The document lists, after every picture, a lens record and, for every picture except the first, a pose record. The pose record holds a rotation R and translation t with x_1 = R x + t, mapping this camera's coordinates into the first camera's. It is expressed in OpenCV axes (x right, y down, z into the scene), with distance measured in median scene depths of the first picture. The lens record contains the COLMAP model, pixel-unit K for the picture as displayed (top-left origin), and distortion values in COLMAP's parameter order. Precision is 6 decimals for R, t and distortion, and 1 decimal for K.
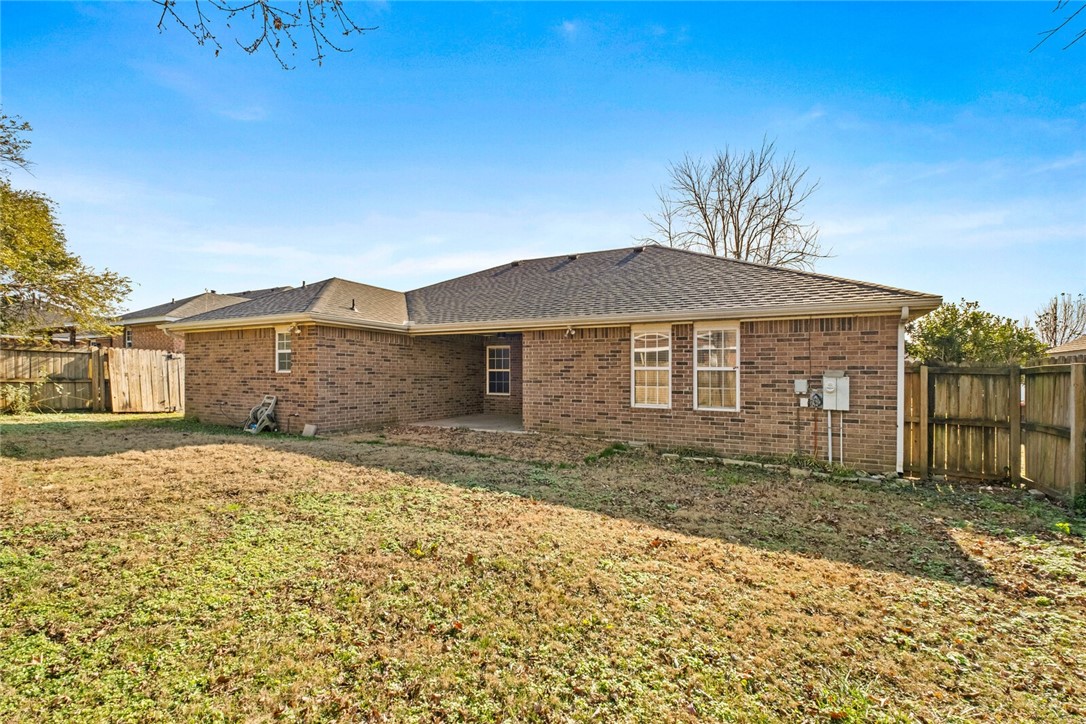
lens RADIAL K [[485.6, 0, 540.6], [0, 485.6, 365.1], [0, 0, 1]] dist [-0.002038, -0.000247]
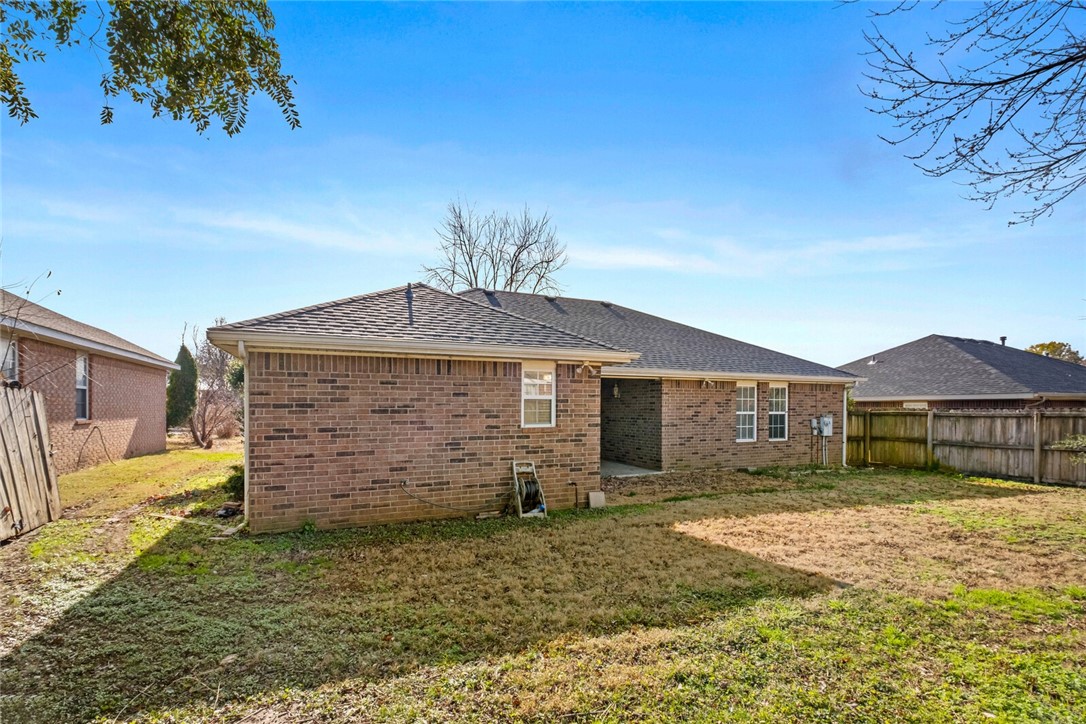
lens RADIAL K [[485.6, 0, 511.1], [0, 485.6, 401.4], [0, 0, 1]] dist [-0.002038, -0.000247]
pose [[0.629158, -0.001564, 0.777276, -1.136855], [-0.009137, 0.999914, 0.009408, -0.029213], [-0.777224, -0.013021, 0.629089, 0.598825]]
